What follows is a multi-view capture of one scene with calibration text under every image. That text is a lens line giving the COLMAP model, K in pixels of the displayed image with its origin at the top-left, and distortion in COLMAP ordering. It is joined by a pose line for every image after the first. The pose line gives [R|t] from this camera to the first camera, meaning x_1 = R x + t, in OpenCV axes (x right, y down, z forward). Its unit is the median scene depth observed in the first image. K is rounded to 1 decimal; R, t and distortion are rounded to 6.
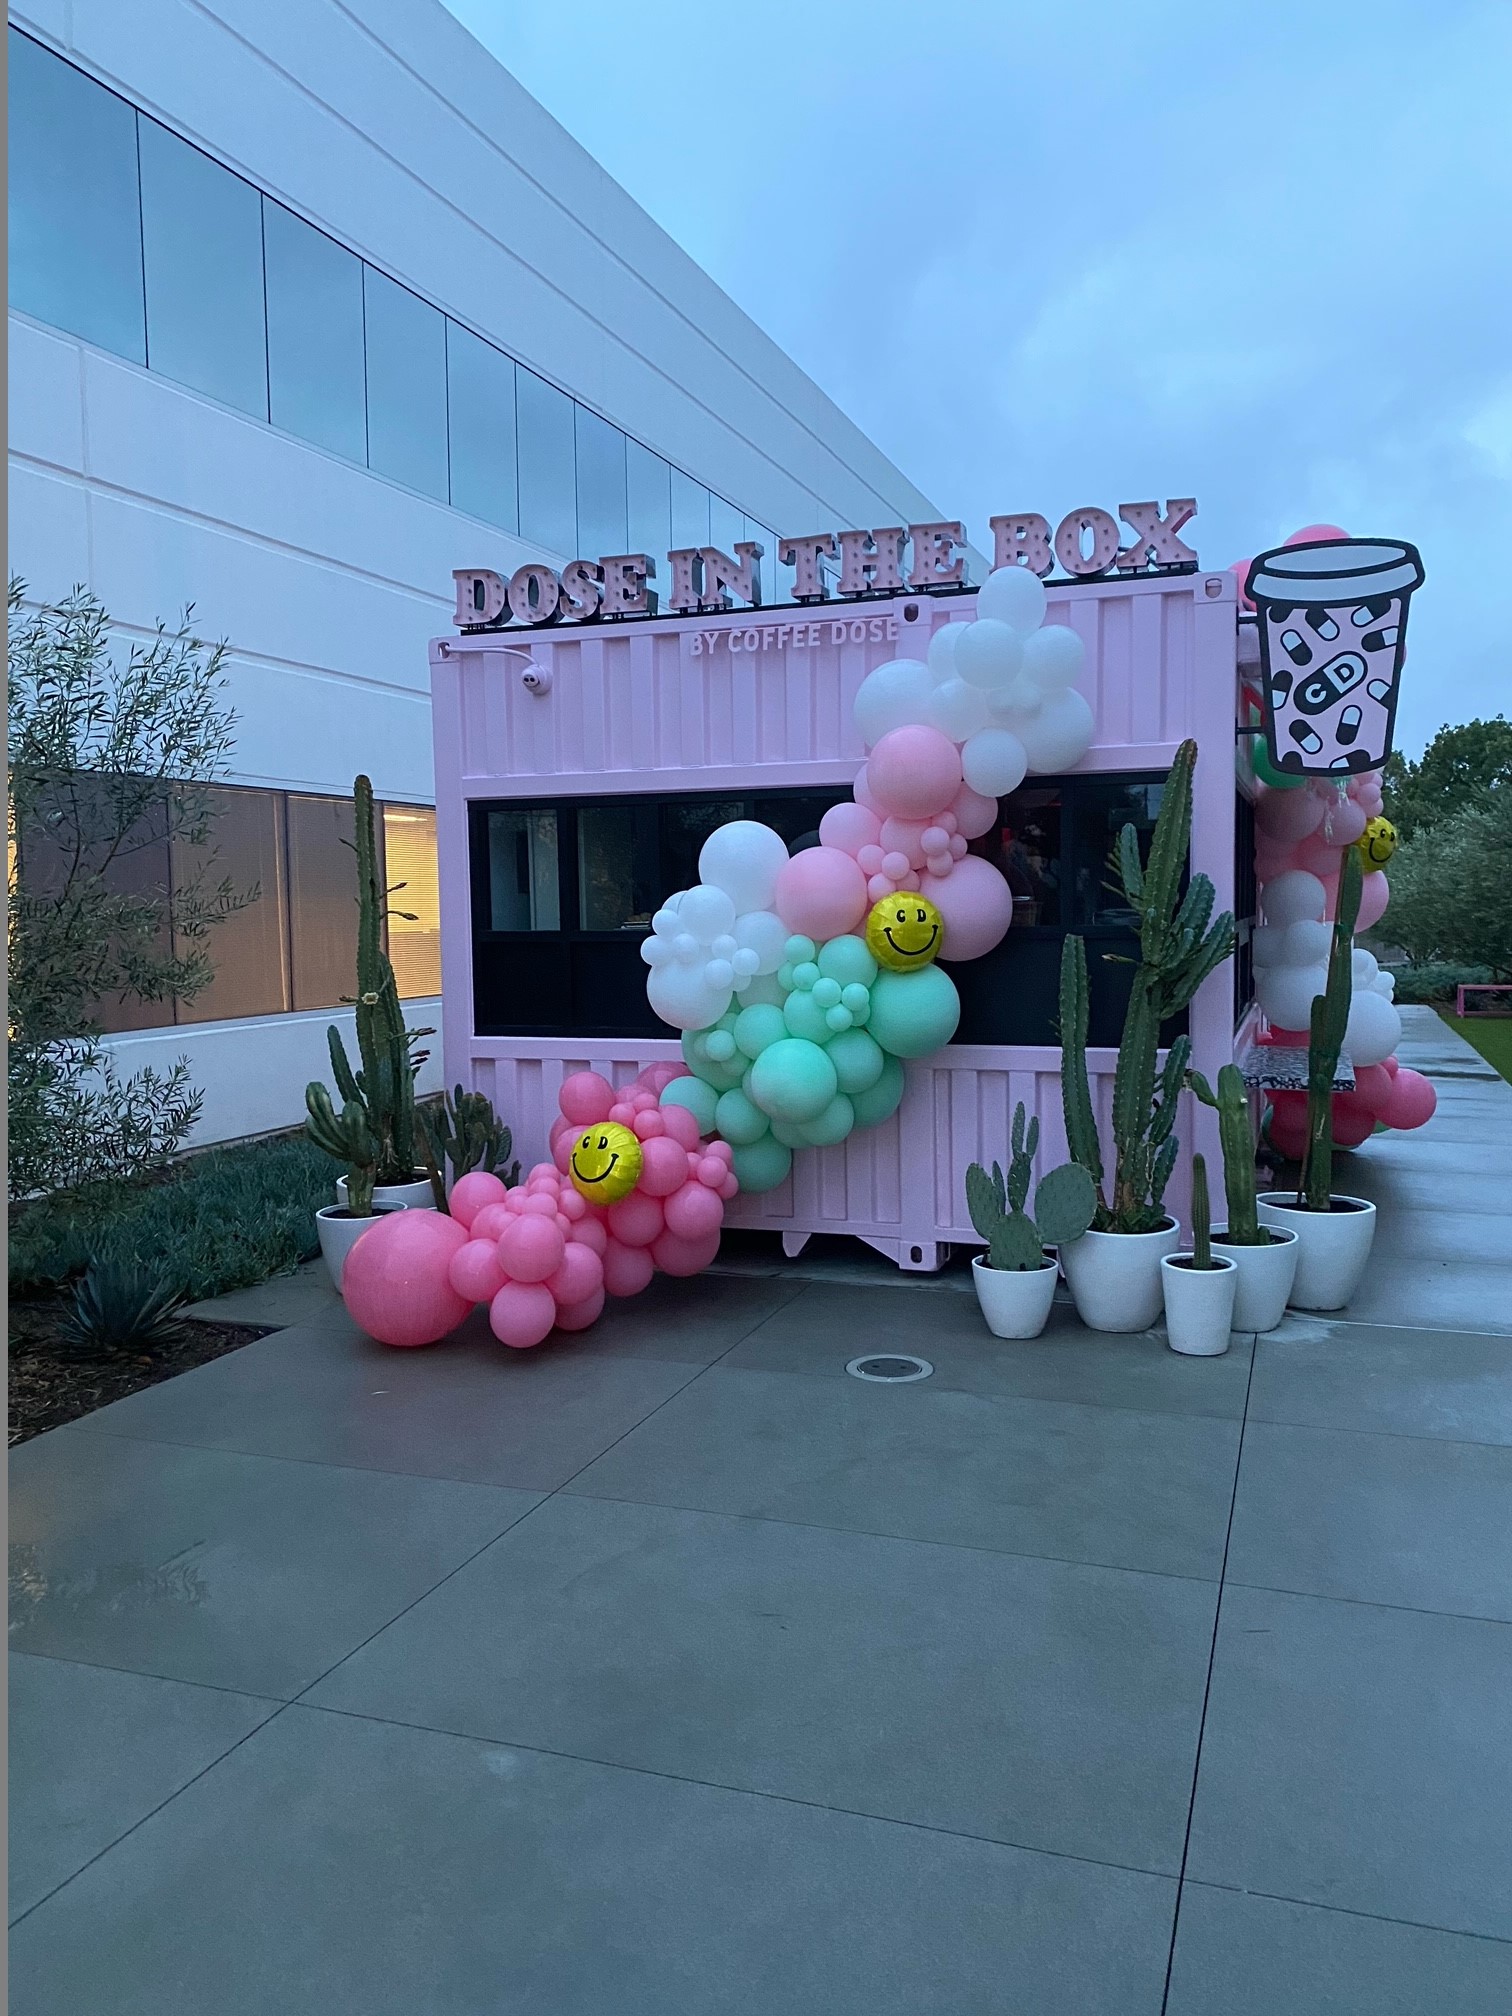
lens RADIAL K [[1524.2, 0, 745.9], [0, 1524.2, 1013.1], [0, 0, 1]] dist [0.002887, -0.007615]
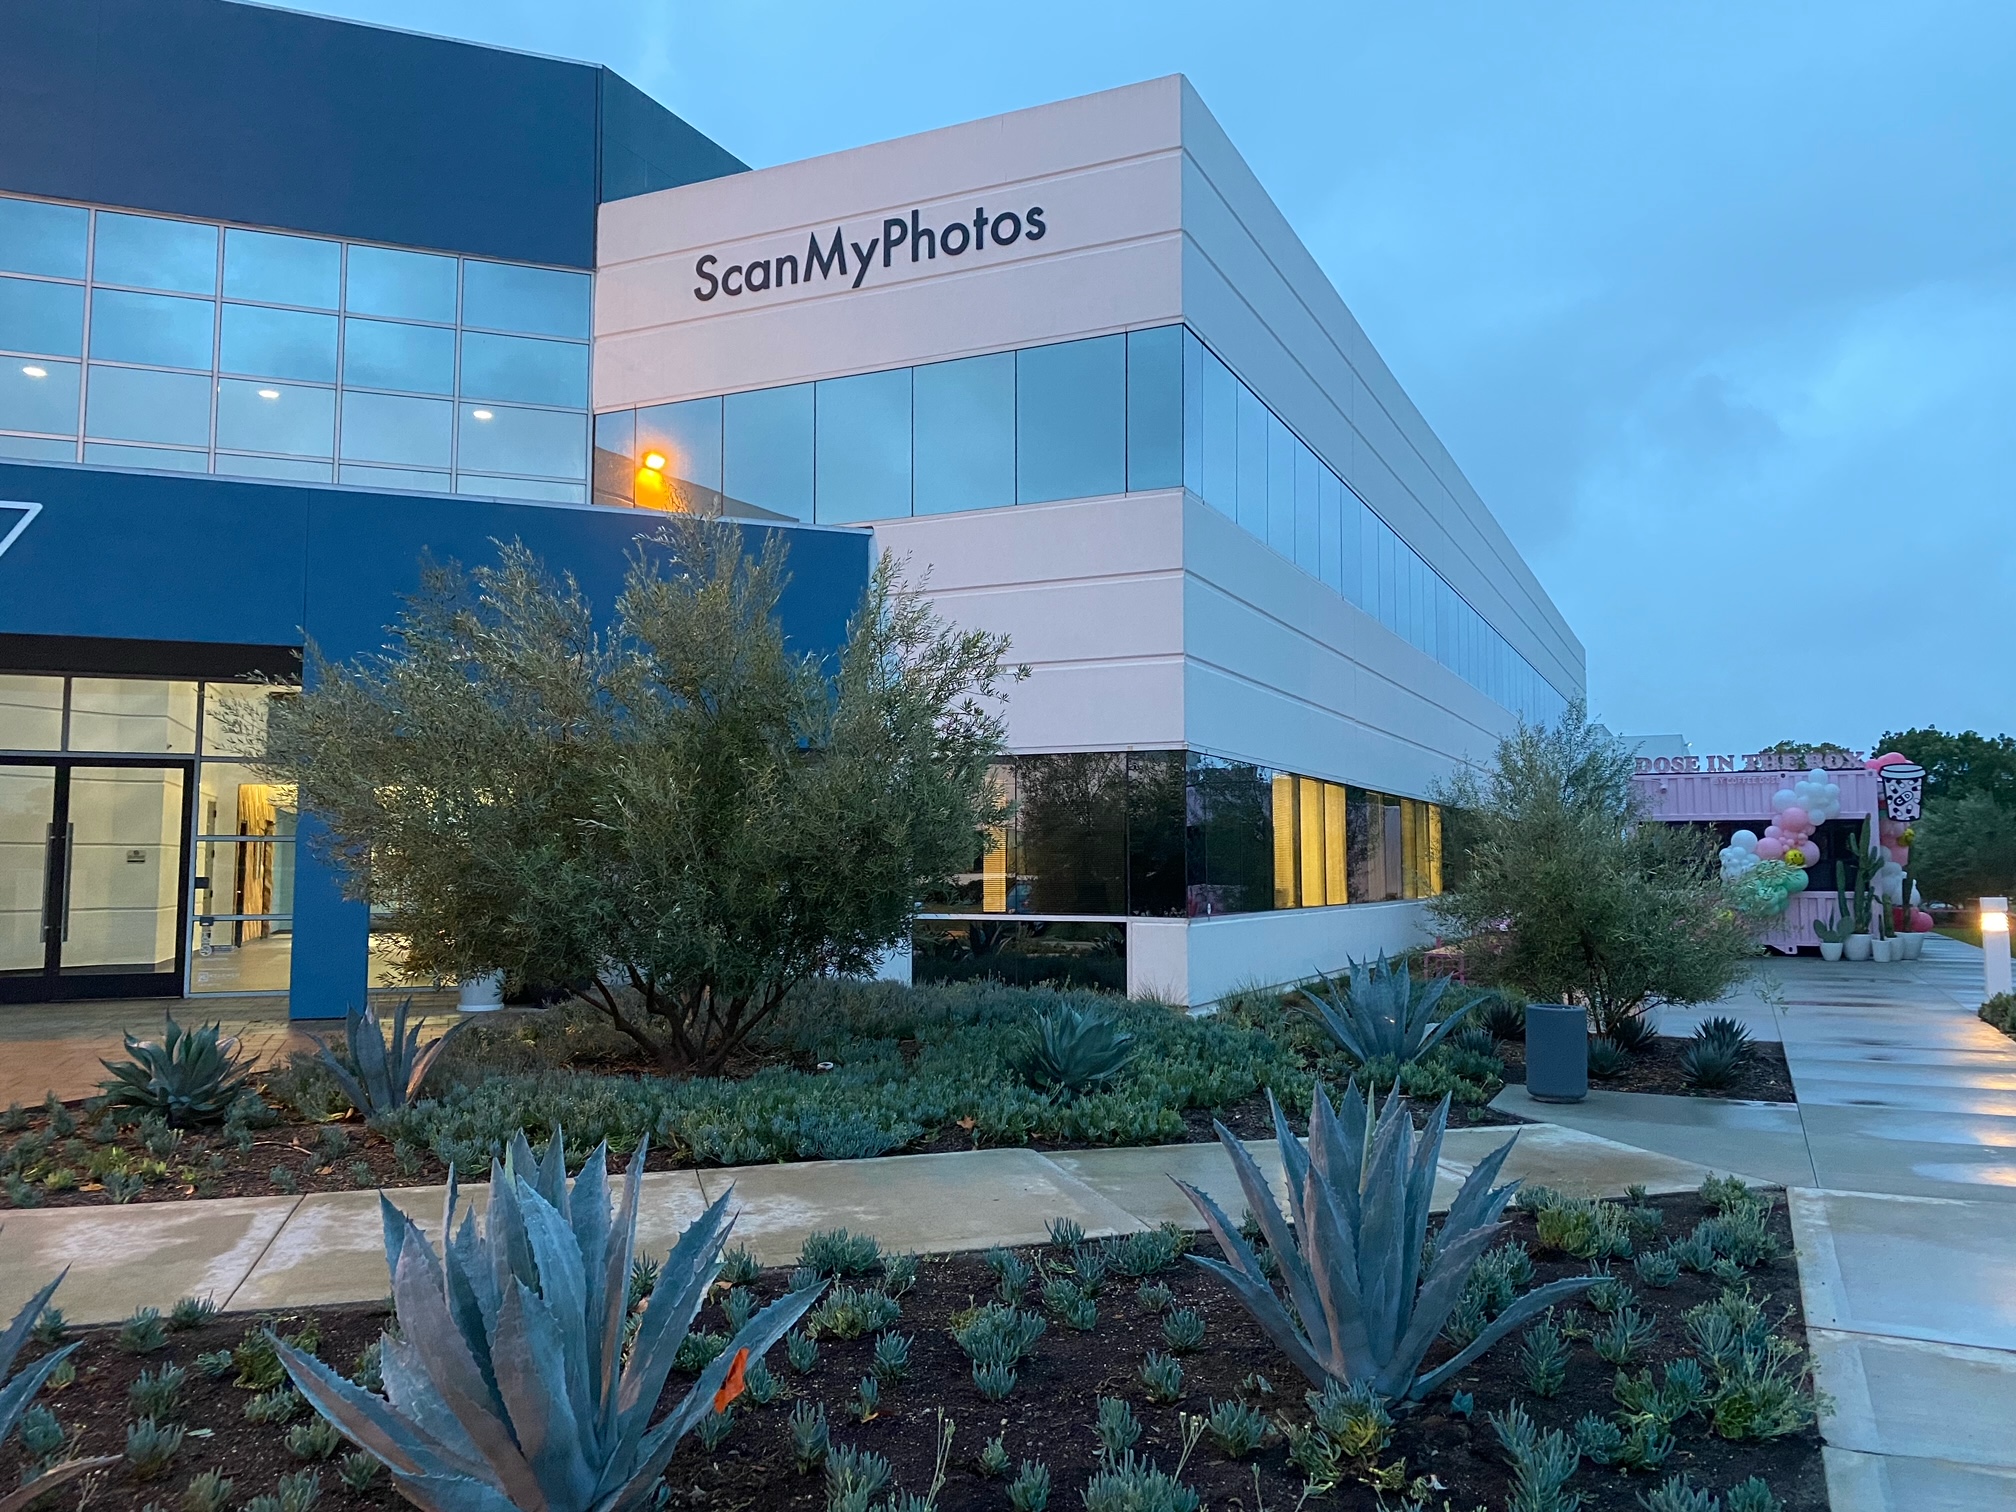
lens RADIAL K [[1524.2, 0, 1016.2], [0, 1524.2, 746.6], [0, 0, 1]] dist [0.002887, -0.007615]
pose [[0.995687, 0.015174, -0.091529, -1.524552], [-0.029651, 0.986841, -0.158954, 0.340912], [0.087912, 0.160982, 0.983034, -3.061954]]
